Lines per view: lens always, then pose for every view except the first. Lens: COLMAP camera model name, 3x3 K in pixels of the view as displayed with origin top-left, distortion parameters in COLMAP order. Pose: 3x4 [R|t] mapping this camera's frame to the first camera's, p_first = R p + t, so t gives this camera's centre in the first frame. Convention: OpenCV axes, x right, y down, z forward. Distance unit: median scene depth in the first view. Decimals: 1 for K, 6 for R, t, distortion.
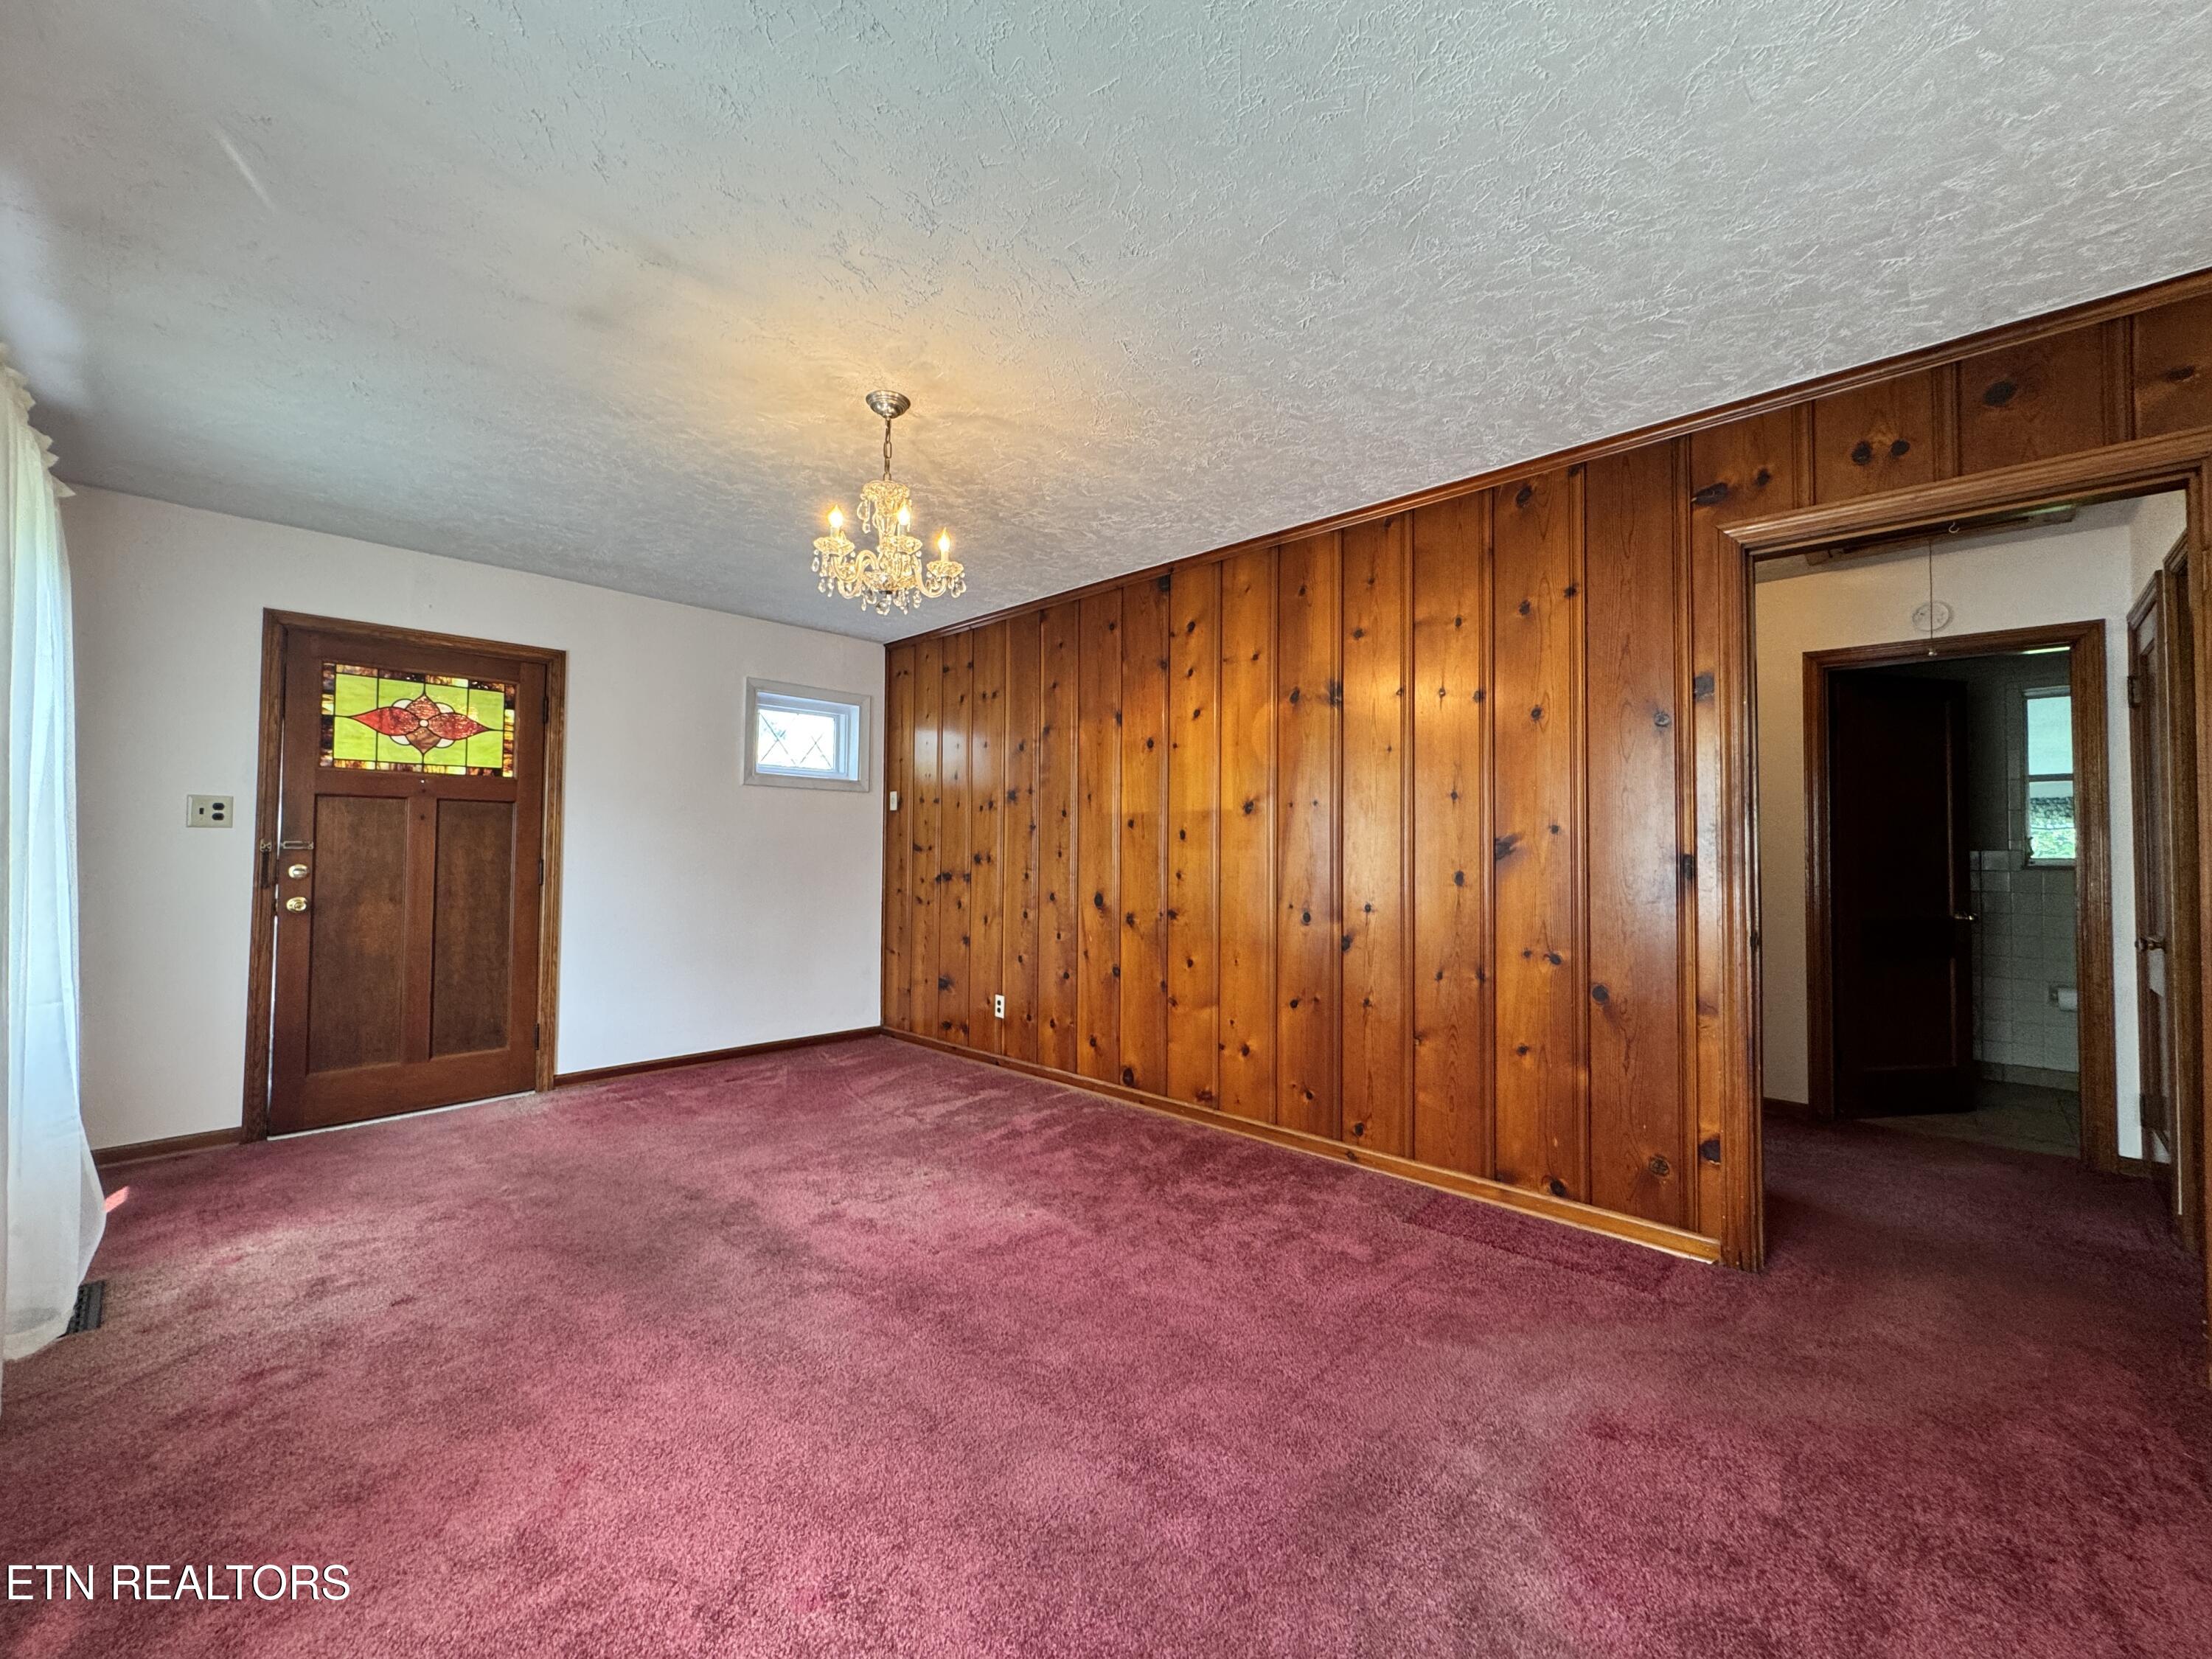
lens RADIAL K [[884.3, 0, 1105.7], [0, 884.3, 830.4], [0, 0, 1]] dist [-0.005473, 0.001099]
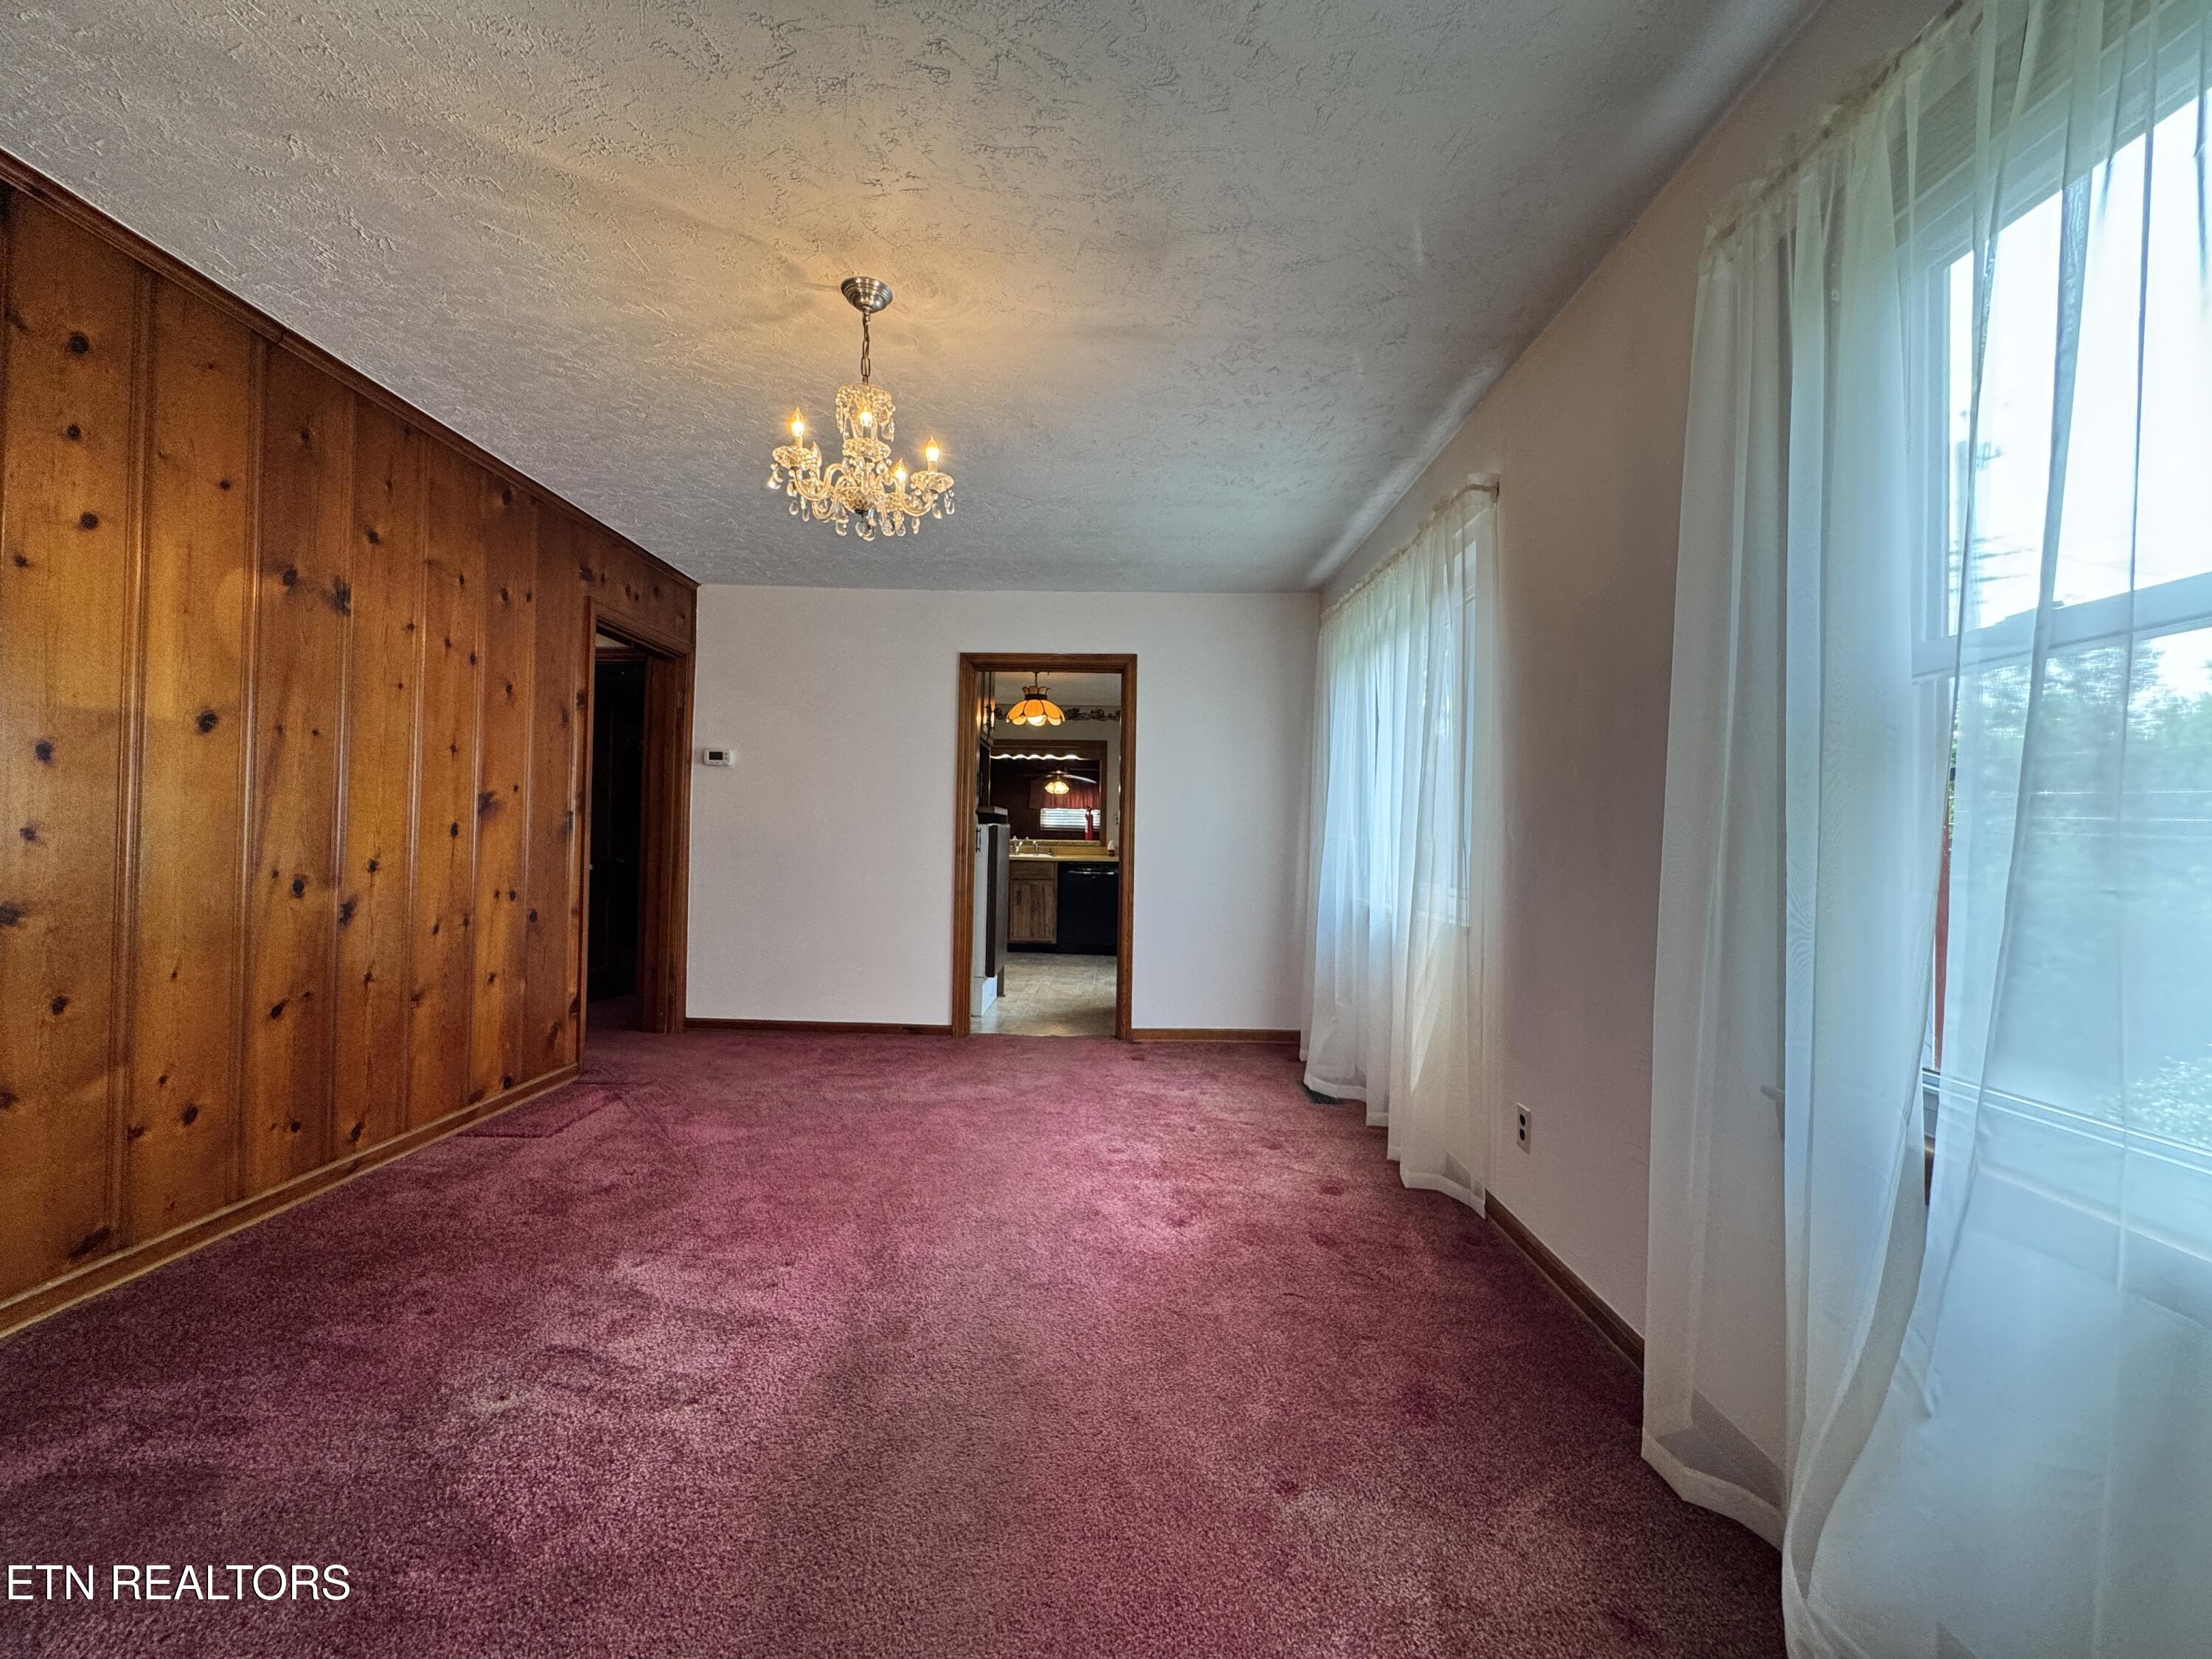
lens RADIAL K [[884.3, 0, 1101.6], [0, 884.3, 835.1], [0, 0, 1]] dist [-0.005473, 0.001099]
pose [[-0.684077, -0.018412, 0.729178, -0.789052], [-0.042024, 0.999016, -0.014198, 0.039540], [-0.728198, -0.040356, -0.684177, 1.056618]]
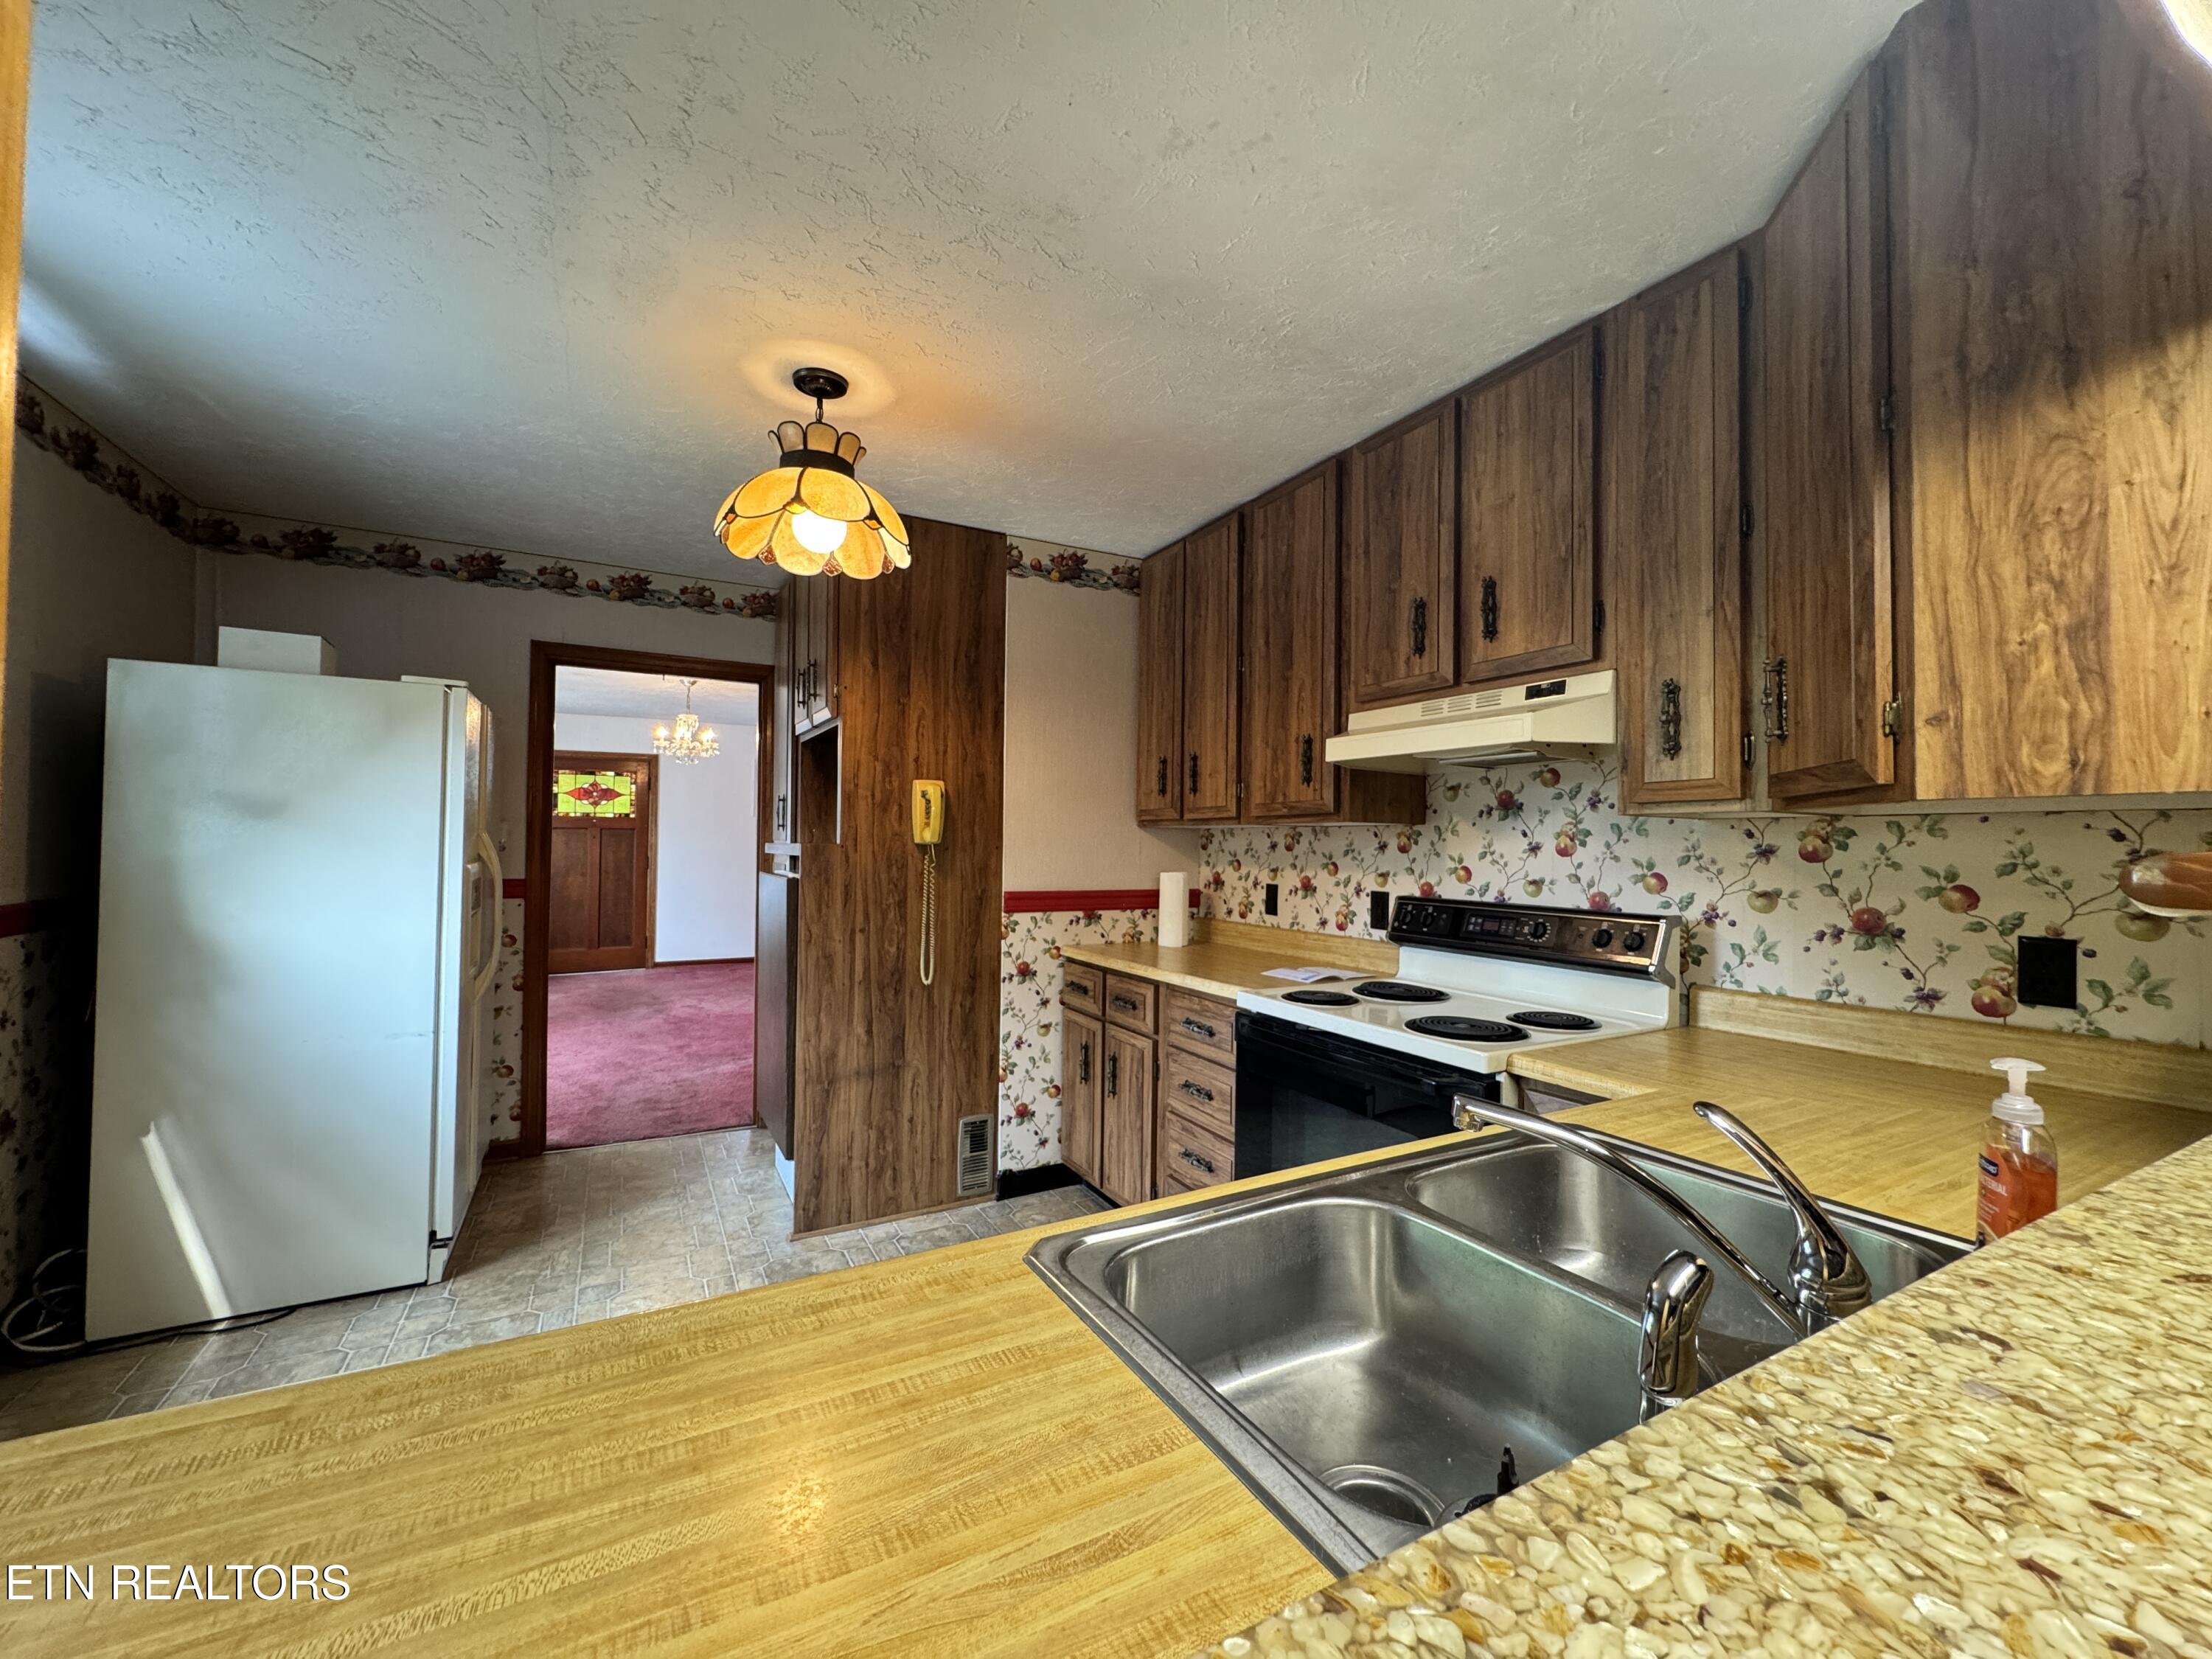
lens RADIAL K [[884.3, 0, 1117.3], [0, 884.3, 824.9], [0, 0, 1]] dist [-0.005473, 0.001099]
pose [[0.956573, -0.004707, -0.291454, 1.265215], [0.005291, 0.999985, 0.001217, -0.047615], [0.291444, -0.002707, 0.956584, -0.816030]]
